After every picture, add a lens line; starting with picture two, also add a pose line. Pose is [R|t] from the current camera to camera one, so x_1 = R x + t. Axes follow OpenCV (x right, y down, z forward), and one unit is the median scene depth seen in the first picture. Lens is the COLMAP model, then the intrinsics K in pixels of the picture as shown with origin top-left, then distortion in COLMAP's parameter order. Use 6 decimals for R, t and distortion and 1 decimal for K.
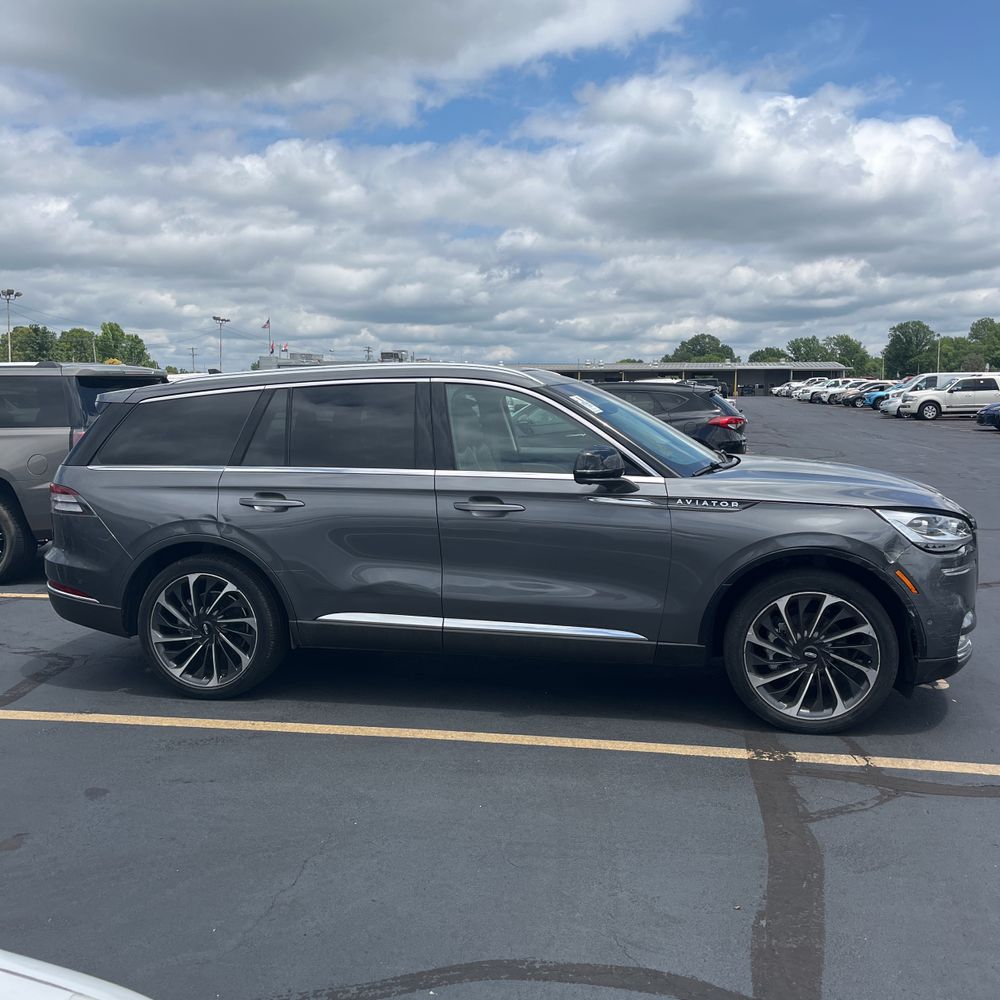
lens RADIAL K [[999.9, 0, 474.1], [0, 999.9, 493.0], [0, 0, 1]] dist [0.083941, -0.134209]
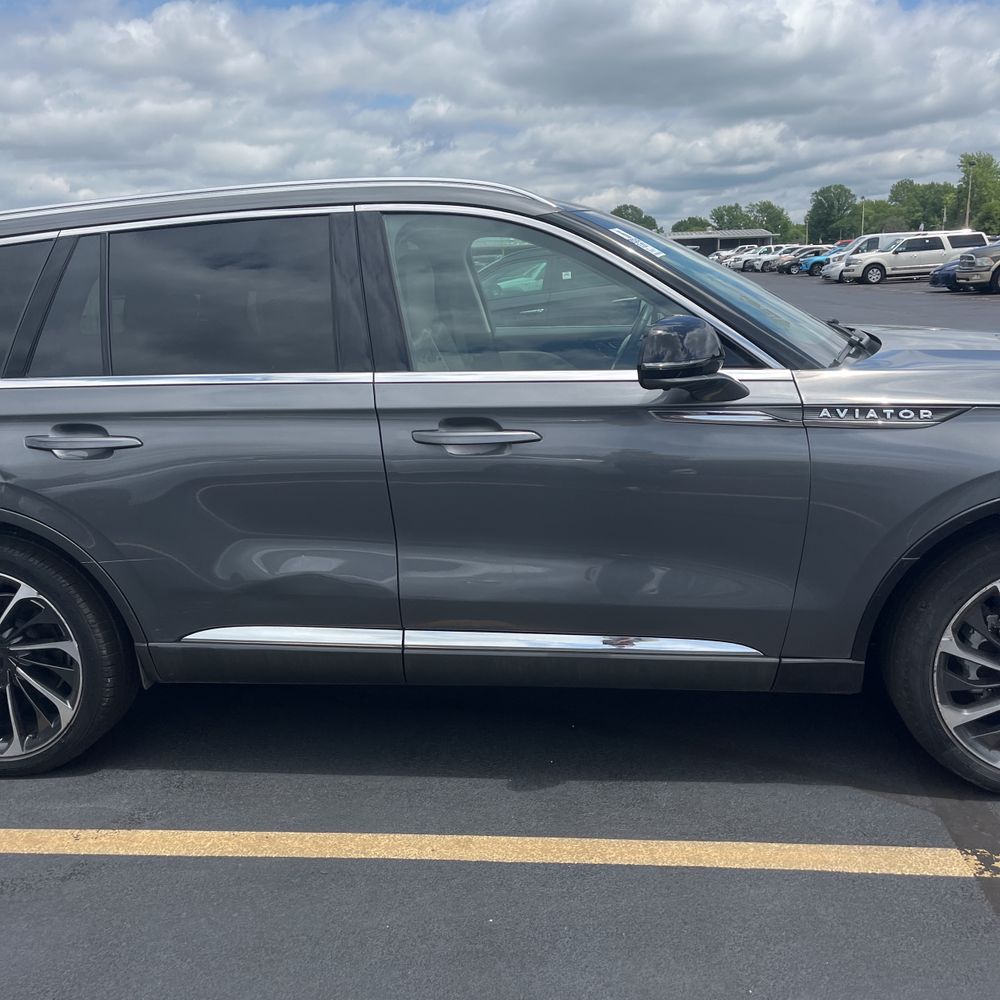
lens RADIAL K [[1004.3, 0, 486.9], [0, 1004.3, 502.0], [0, 0, 1]] dist [0.054510, -0.092776]
pose [[0.995314, -0.052668, 0.081092, -0.025765], [0.042257, 0.991239, 0.125138, -0.018972], [-0.086973, -0.121125, 0.988820, 0.434891]]
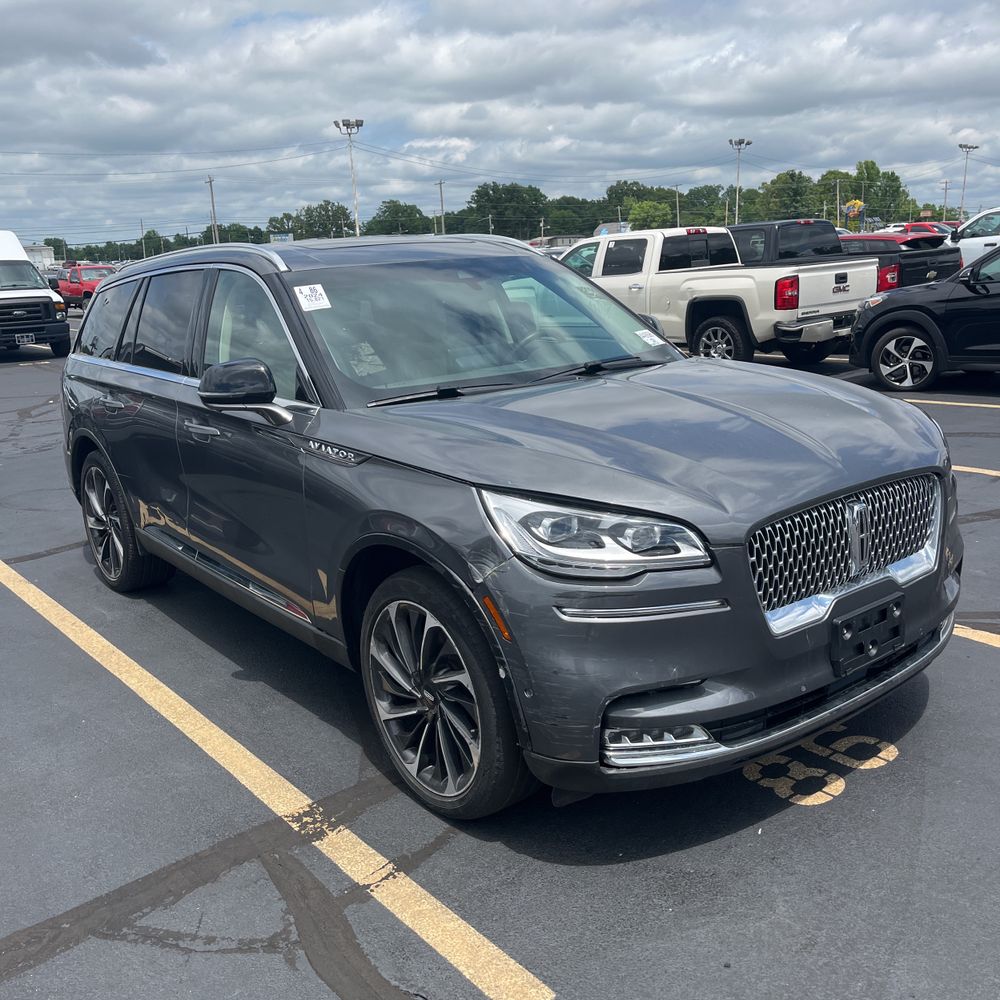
lens RADIAL K [[993.9, 0, 487.4], [0, 993.9, 500.2], [0, 0, 1]] dist [0.055717, -0.034616]
pose [[0.767757, 0.125116, -0.628407, 0.699695], [-0.024291, 0.985729, 0.166581, -0.067397], [0.640280, -0.112629, 0.759839, 0.511326]]
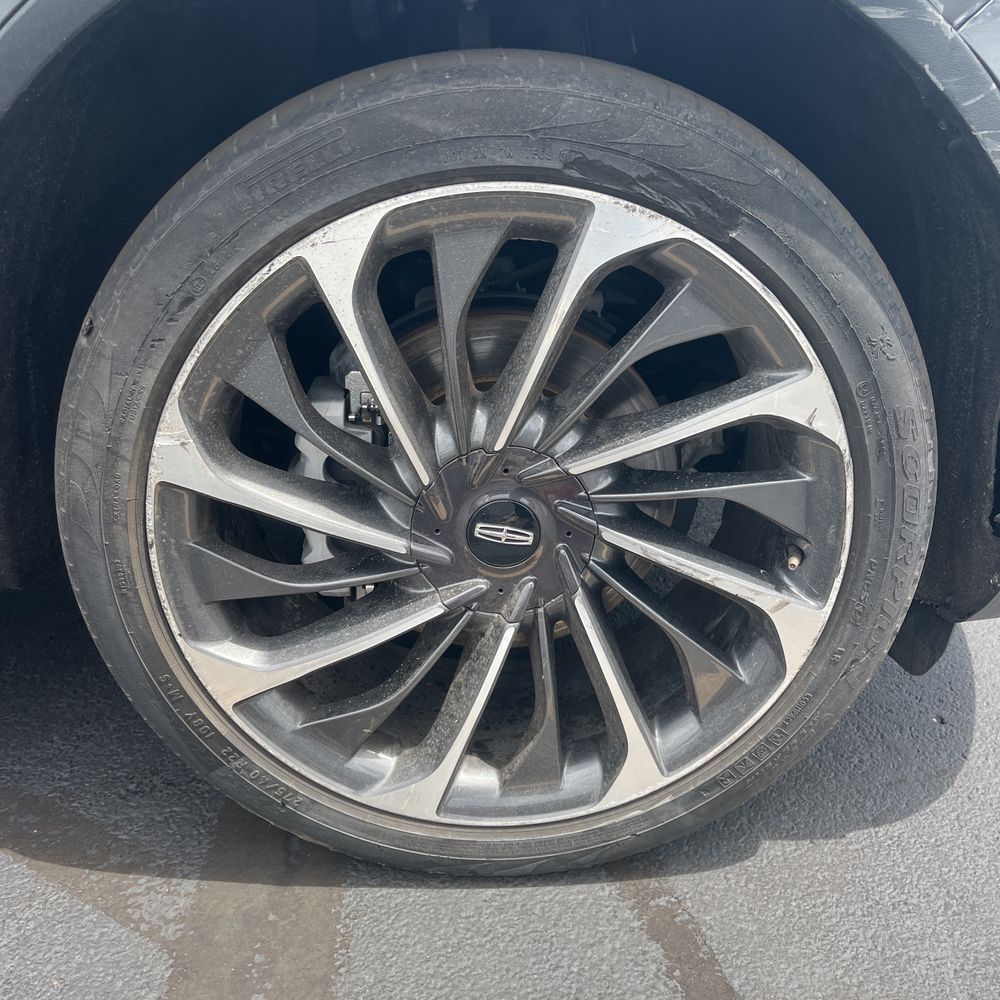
lens RADIAL K [[994.3, 0, 496.2], [0, 994.3, 501.7], [0, 0, 1]] dist [0.015954, -0.006703]
pose [[0.965182, -0.071357, 0.251660, 0.266186], [-0.010482, 0.950750, 0.309783, 0.090227], [-0.261371, -0.301634, 0.916898, 0.774597]]
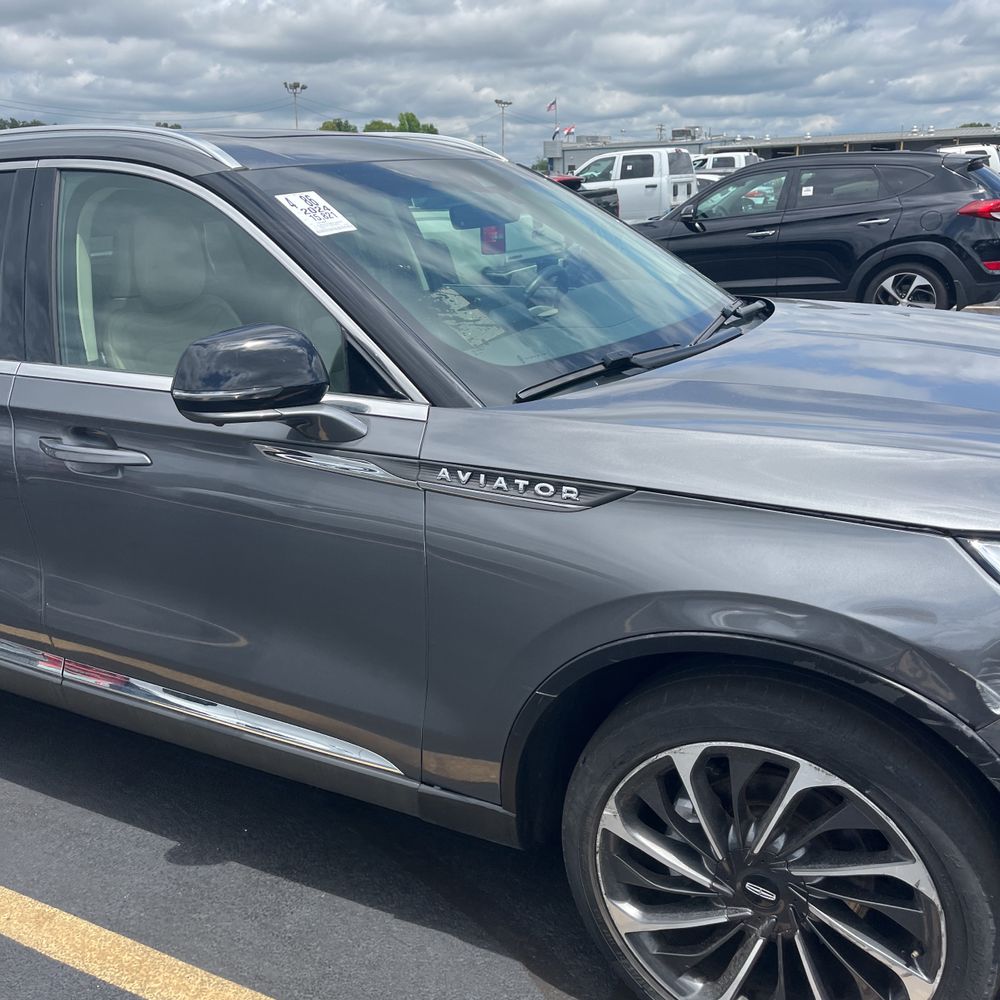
lens RADIAL K [[1000.4, 0, 474.2], [0, 1000.4, 502.0], [0, 0, 1]] dist [0.063146, -0.081825]
pose [[0.959316, 0.054632, -0.276998, 0.305019], [0.004753, 0.977836, 0.209317, -0.058192], [0.282294, -0.202118, 0.937795, 0.599369]]
